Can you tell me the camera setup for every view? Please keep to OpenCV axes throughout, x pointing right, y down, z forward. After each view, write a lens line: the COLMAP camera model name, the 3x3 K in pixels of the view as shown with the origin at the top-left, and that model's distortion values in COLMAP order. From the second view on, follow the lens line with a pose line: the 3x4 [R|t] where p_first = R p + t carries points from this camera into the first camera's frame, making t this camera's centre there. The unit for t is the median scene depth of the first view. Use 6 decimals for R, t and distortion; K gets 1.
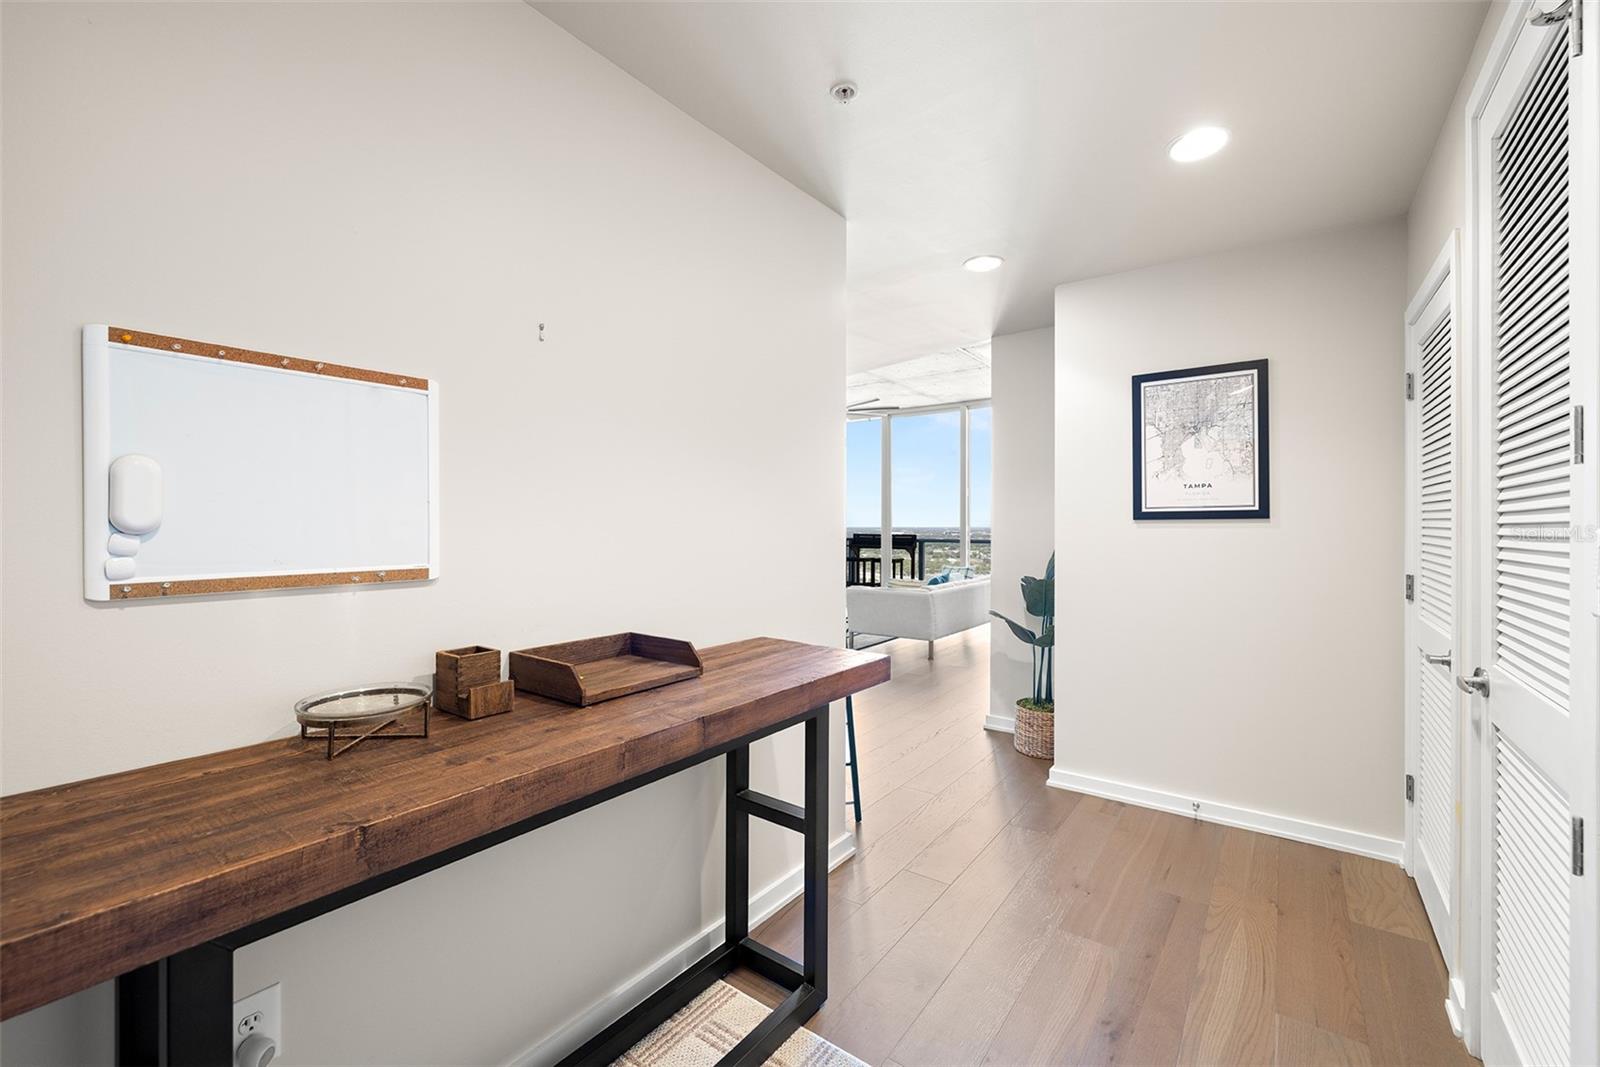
lens RADIAL K [[679.9, 0, 789.5], [0, 679.9, 525.3], [0, 0, 1]] dist [0.005279, -0.001787]
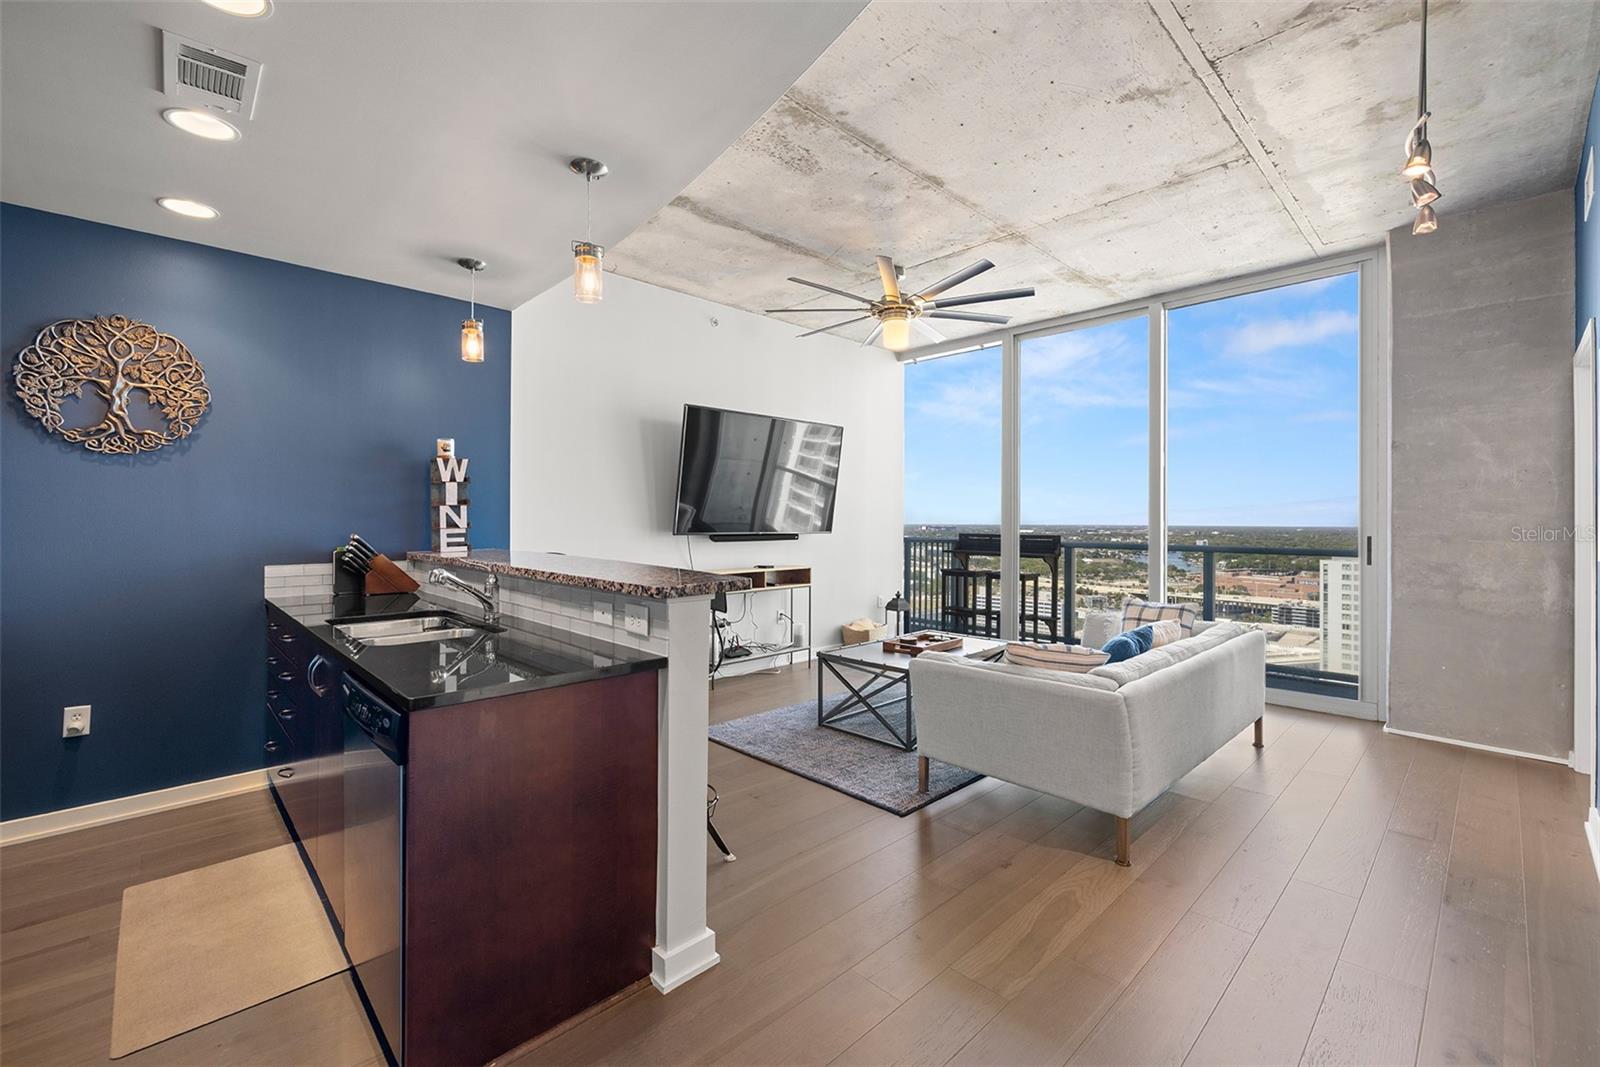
lens RADIAL K [[679.9, 0, 782.2], [0, 679.9, 514.4], [0, 0, 1]] dist [0.005279, -0.001787]
pose [[0.982442, 0.004005, -0.186527, 0.052808], [-0.005992, 0.999931, -0.010087, 0.002358], [0.186474, 0.011027, 0.982398, 0.343985]]
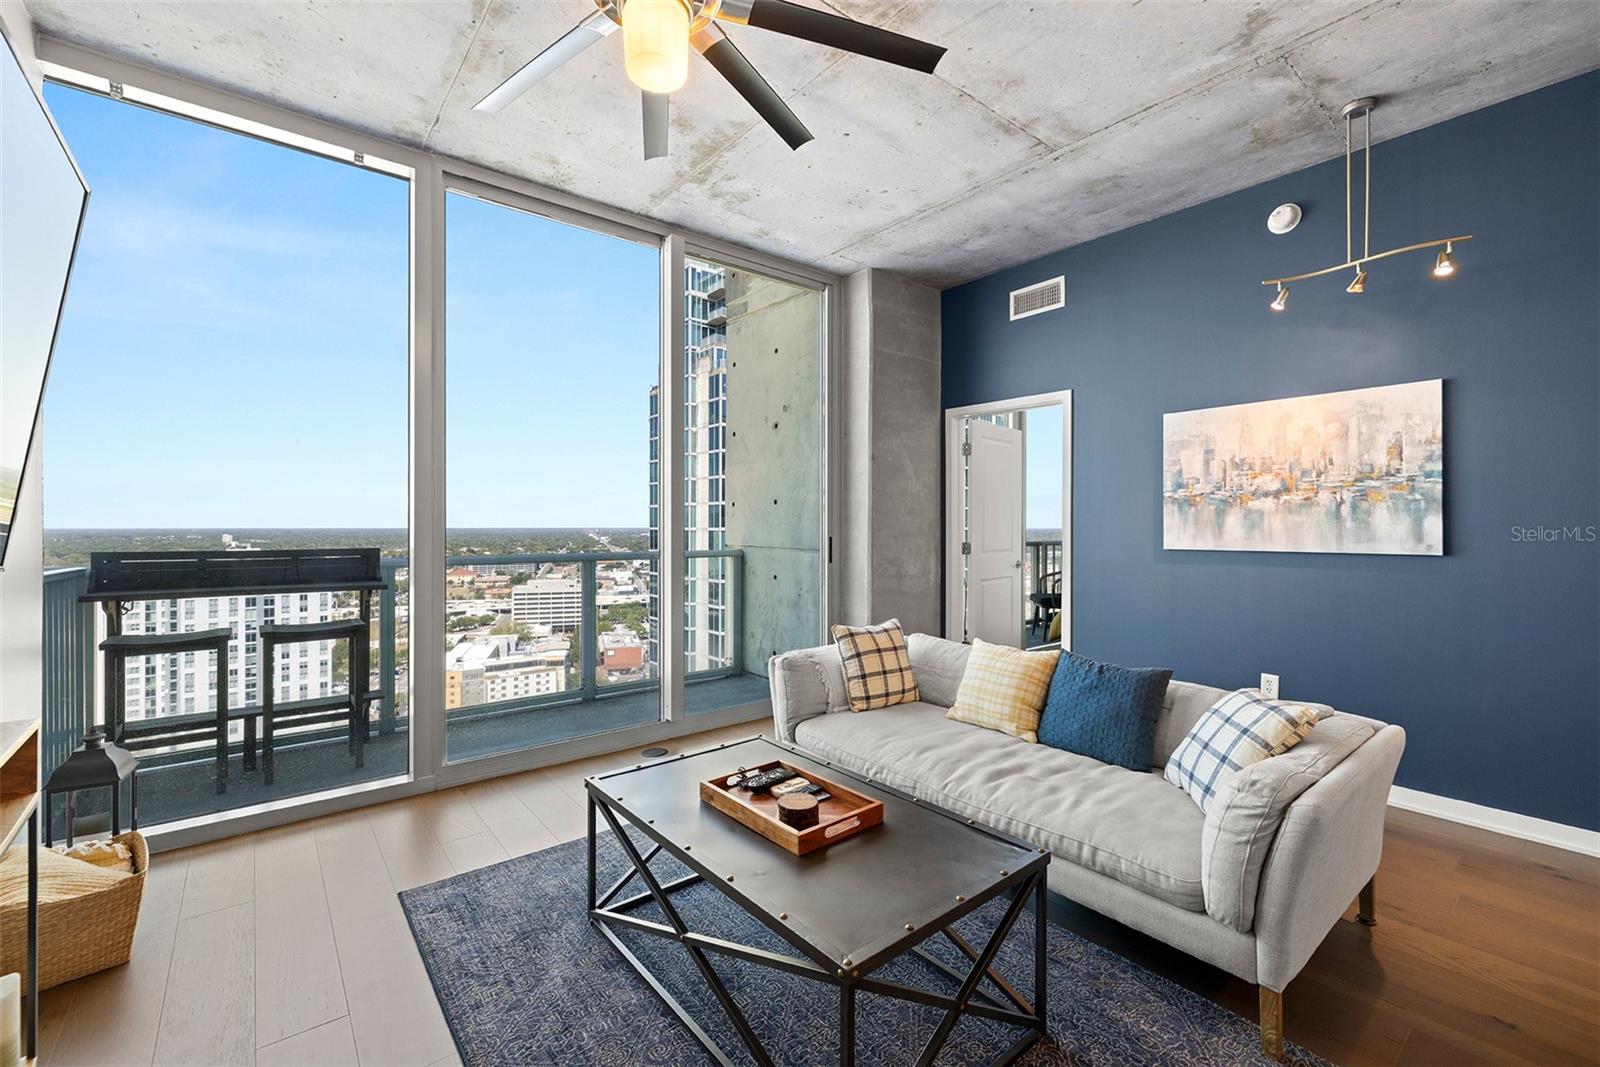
lens RADIAL K [[679.9, 0, 803.8], [0, 679.9, 525.9], [0, 0, 1]] dist [0.005279, -0.001787]
pose [[0.257193, -0.000887, 0.966360, -0.111840], [0.000723, 0.999999, 0.000725, 0.001593], [-0.966360, 0.000512, 0.257194, 0.703689]]
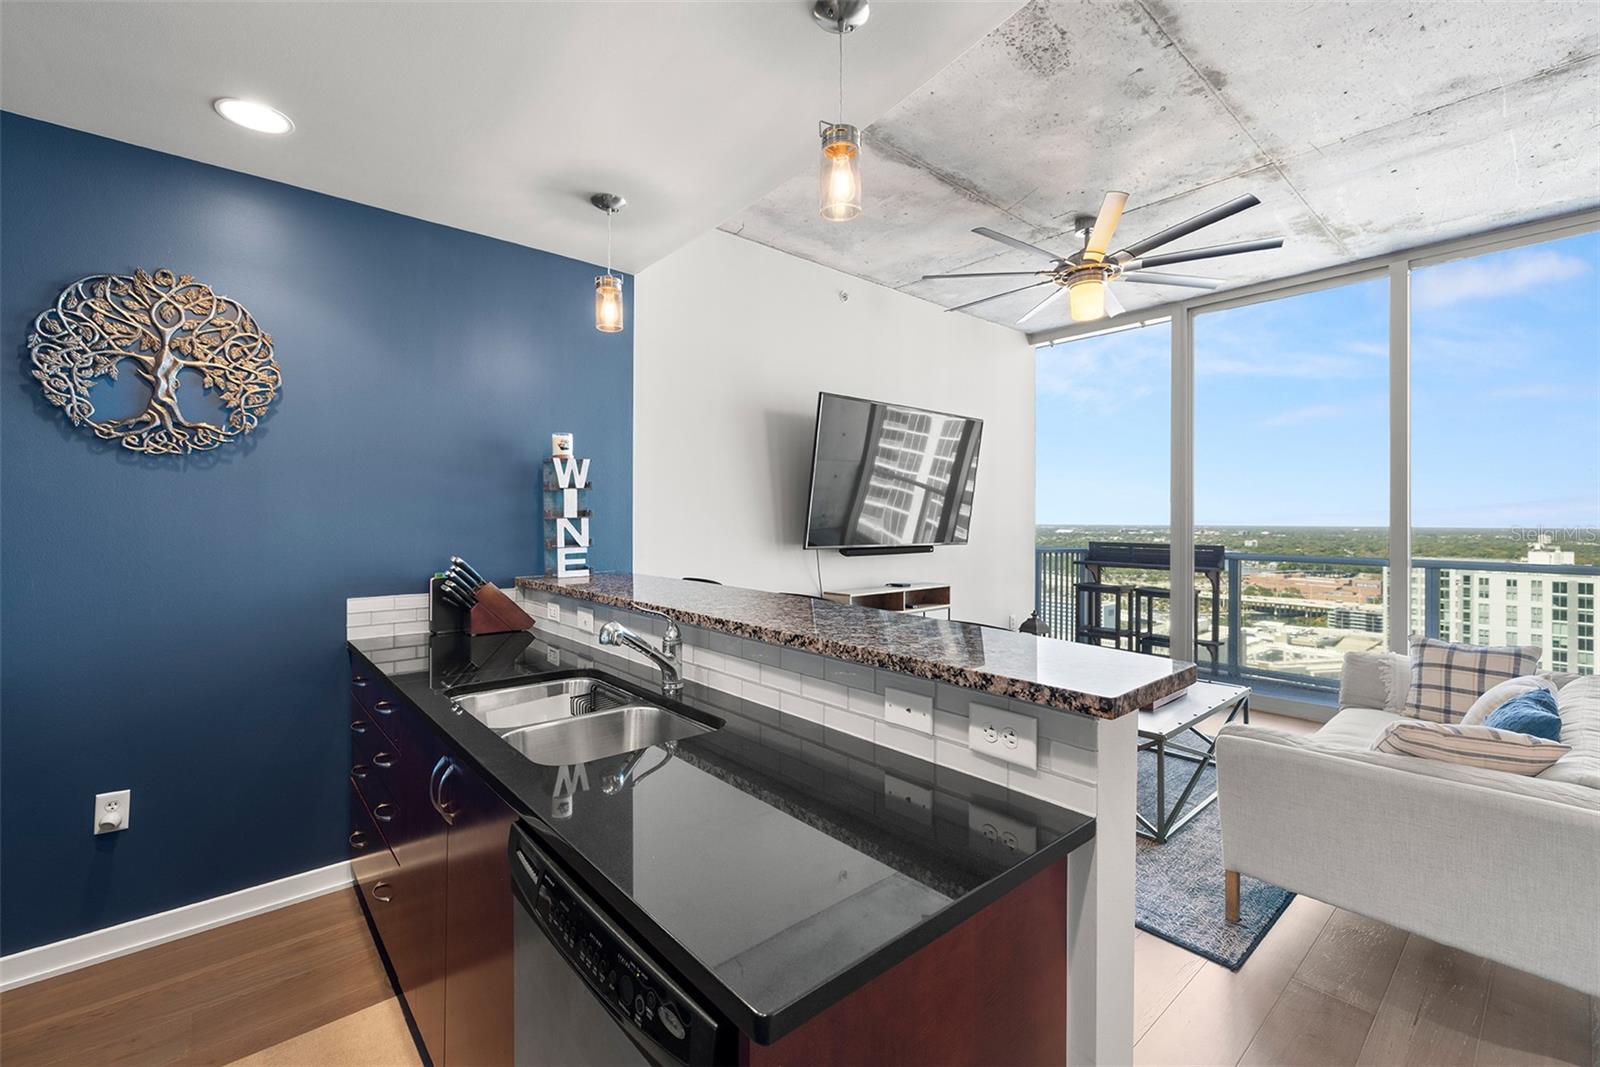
lens RADIAL K [[679.9, 0, 774.9], [0, 679.9, 514.2], [0, 0, 1]] dist [0.005279, -0.001787]
pose [[0.970861, 0.003847, -0.239614, -0.028435], [-0.006173, 0.999941, -0.008955, -0.004040], [0.239565, 0.010173, 0.970827, 0.404854]]
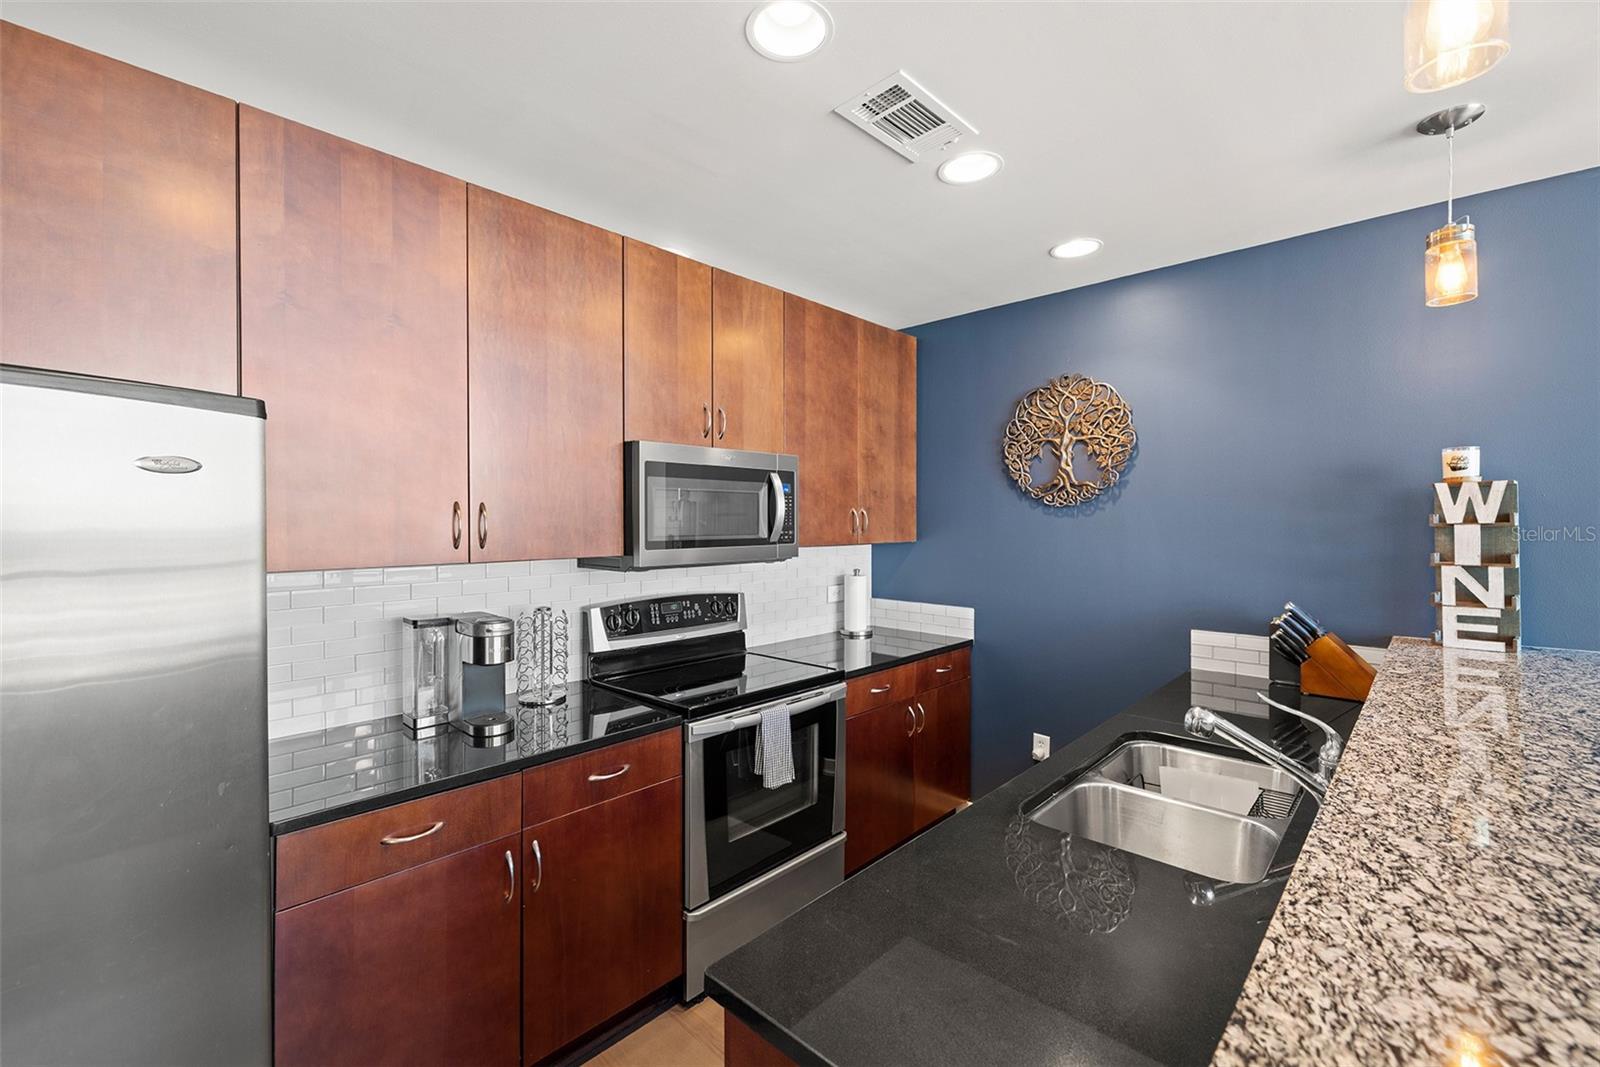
lens RADIAL K [[679.9, 0, 799.2], [0, 679.9, 527.9], [0, 0, 1]] dist [0.005279, -0.001787]
pose [[-0.119972, 0.010954, -0.992717, 0.039452], [-0.003197, 0.999930, 0.011420, -0.016234], [0.992772, 0.004544, -0.119929, 0.480288]]
